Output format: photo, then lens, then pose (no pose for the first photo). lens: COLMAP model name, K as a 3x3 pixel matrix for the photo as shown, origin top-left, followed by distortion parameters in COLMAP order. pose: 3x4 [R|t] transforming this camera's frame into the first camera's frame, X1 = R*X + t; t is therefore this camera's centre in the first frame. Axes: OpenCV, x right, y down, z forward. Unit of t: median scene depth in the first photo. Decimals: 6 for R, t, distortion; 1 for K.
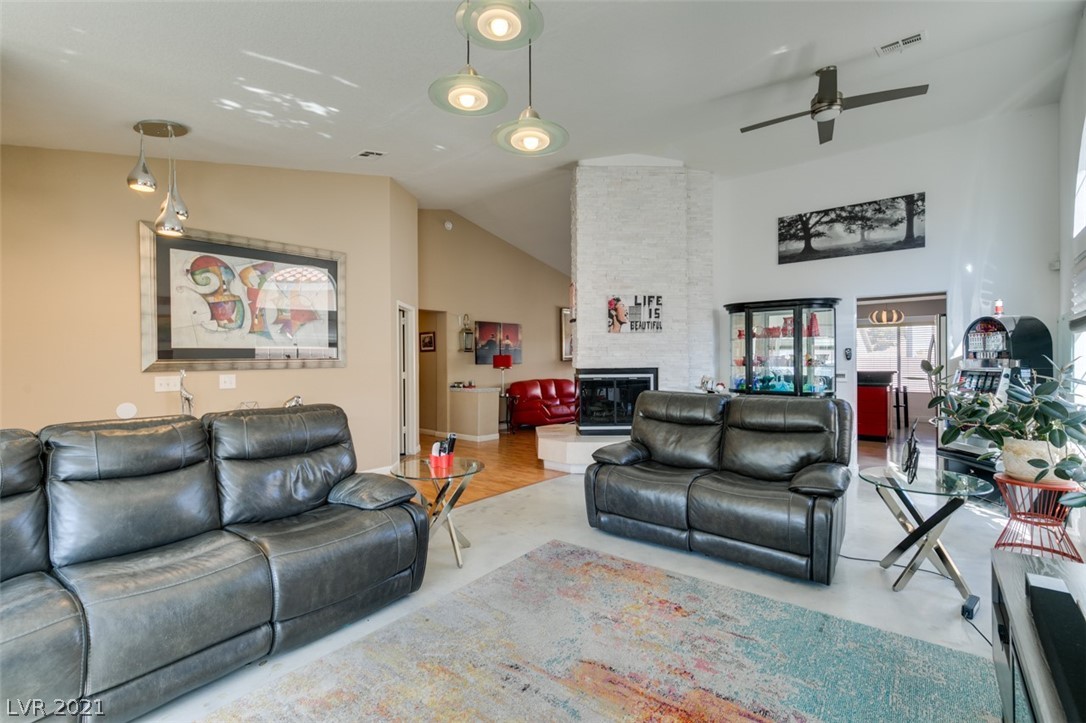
lens RADIAL K [[485.6, 0, 541.7], [0, 485.6, 359.6], [0, 0, 1]] dist [0.011907, -0.004938]
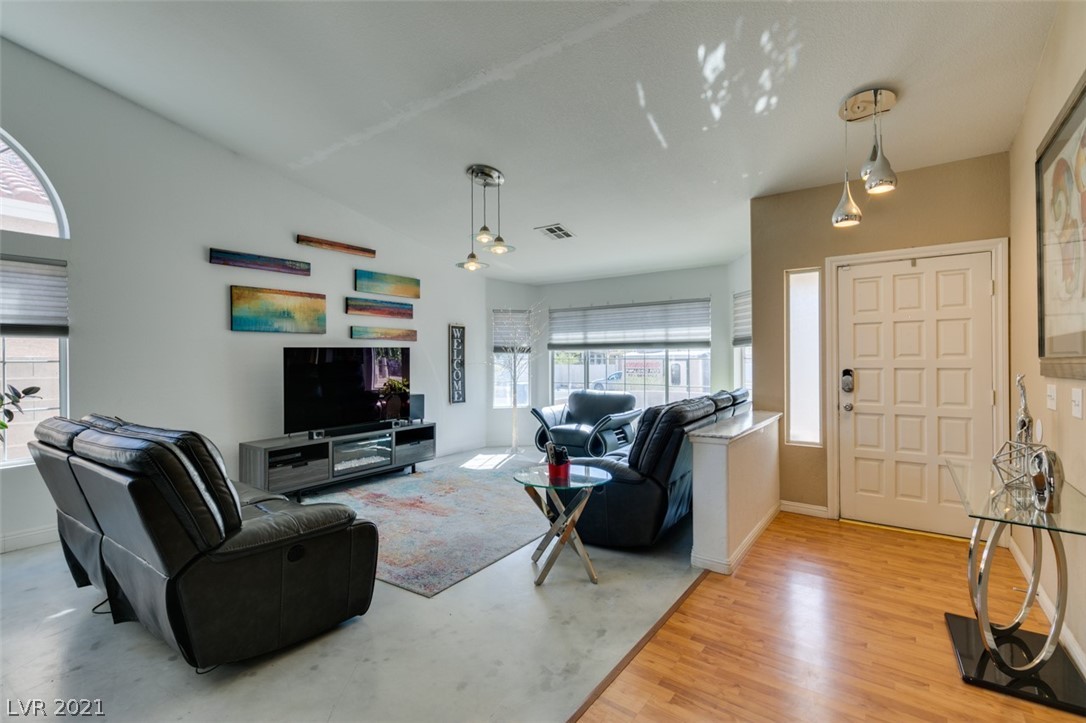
lens RADIAL K [[485.6, 0, 541.7], [0, 485.6, 359.6], [0, 0, 1]] dist [0.011907, -0.004938]
pose [[-0.997724, 0.007941, -0.066965, -0.070448], [0.008022, 0.999967, -0.000947, -0.001633], [0.066955, -0.001482, -0.997755, 1.212938]]
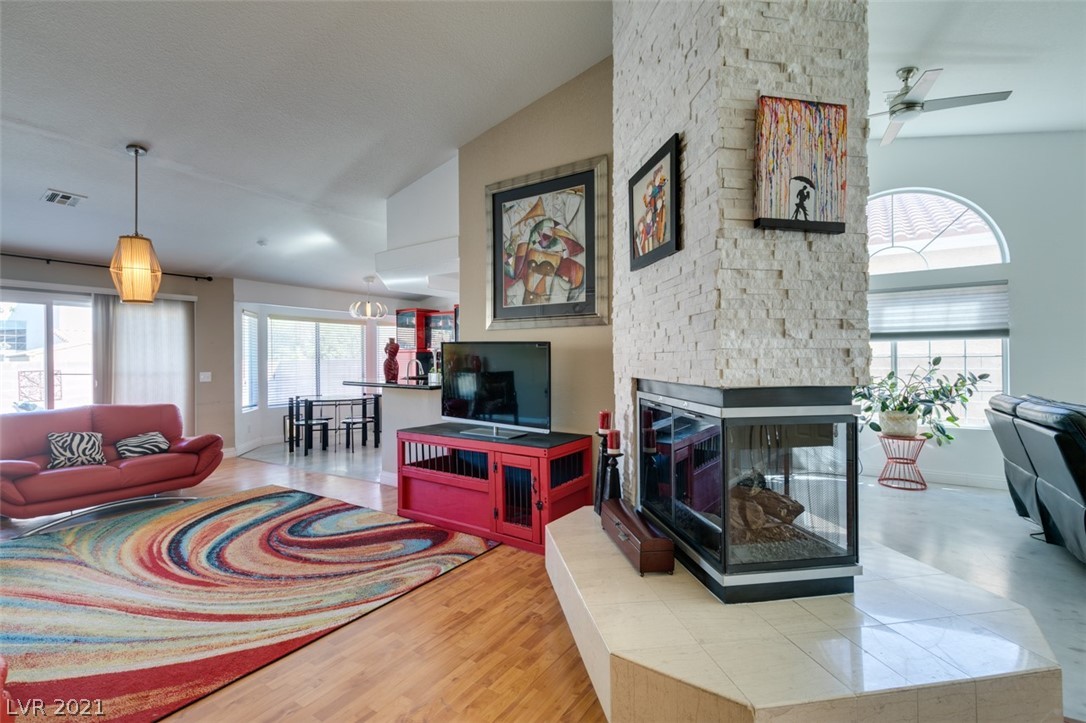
lens RADIAL K [[487.3, 0, 542.2], [0, 487.3, 359.5], [0, 0, 1]] dist [0.006123, -0.000750]
pose [[-0.114437, 0.004441, 0.993421, -0.257580], [0.005094, 0.999979, -0.003883, 0.000865], [-0.993417, 0.004616, -0.114458, 1.450276]]
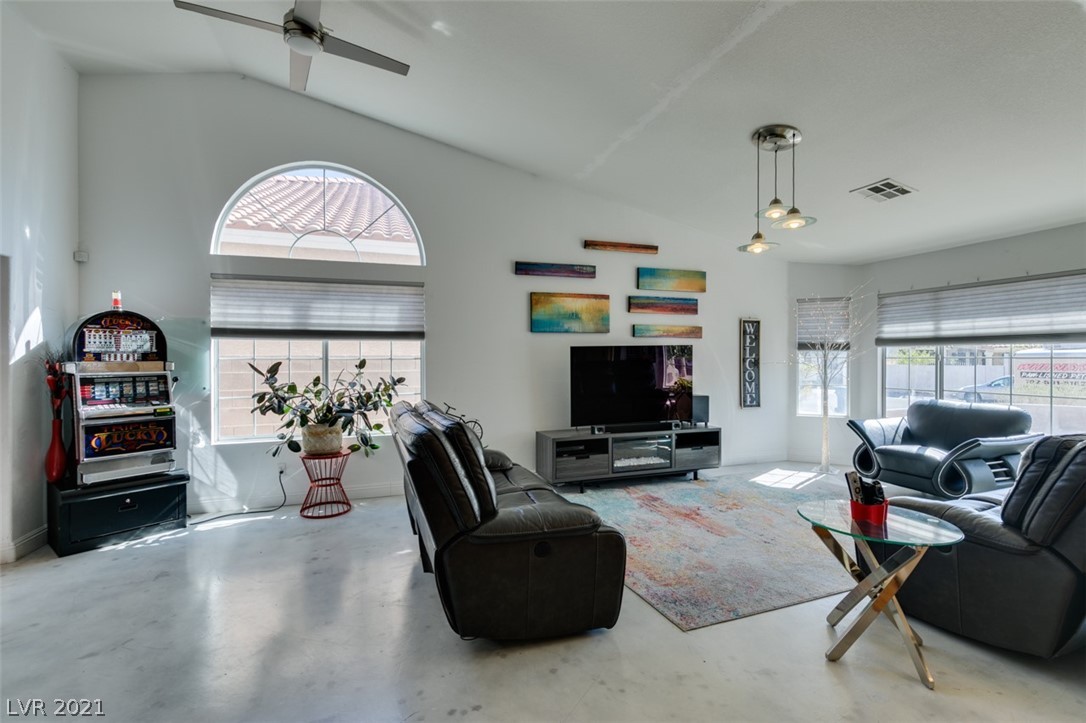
lens RADIAL K [[487.3, 0, 542.2], [0, 487.3, 359.5], [0, 0, 1]] dist [0.006123, -0.000750]
pose [[-0.857179, 0.003290, 0.515008, -0.105462], [0.003072, 0.999994, -0.001274, -0.001683], [-0.515009, 0.000490, -0.857185, 1.142799]]
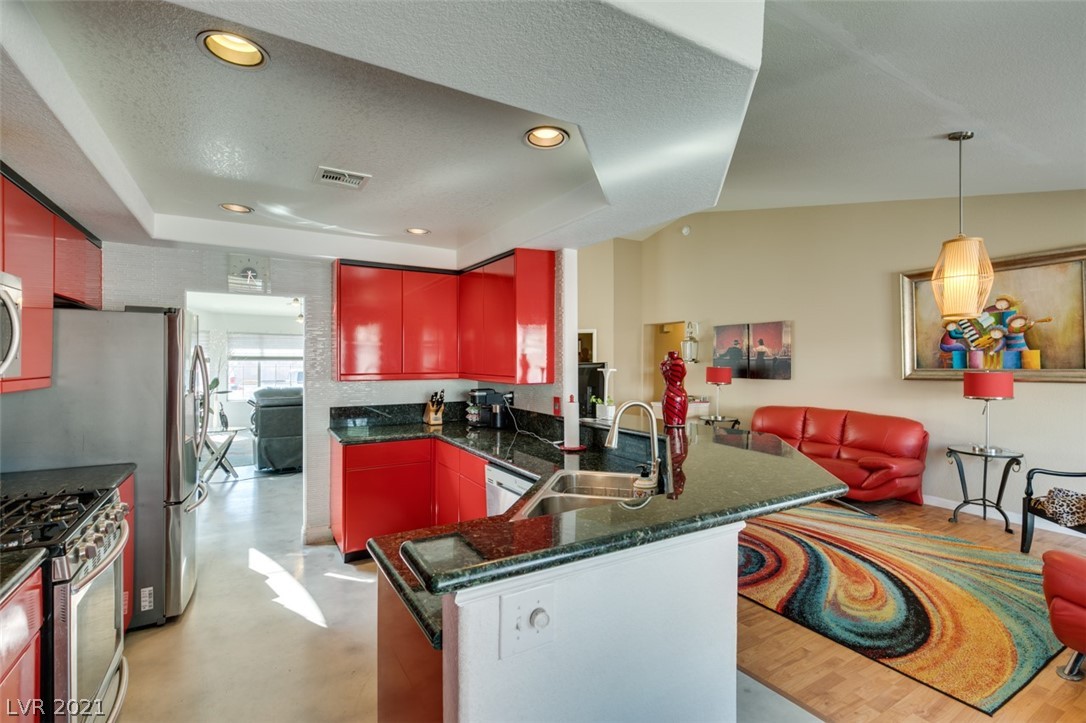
lens RADIAL K [[493.1, 0, 542.2], [0, 493.1, 359.0], [0, 0, 1]] dist [0.003993, 0.000058]
pose [[-0.326623, 0.000925, -0.945154, 1.300643], [-0.000341, 0.999999, 0.001097, -0.038726], [0.945155, 0.000681, -0.326623, 1.674646]]
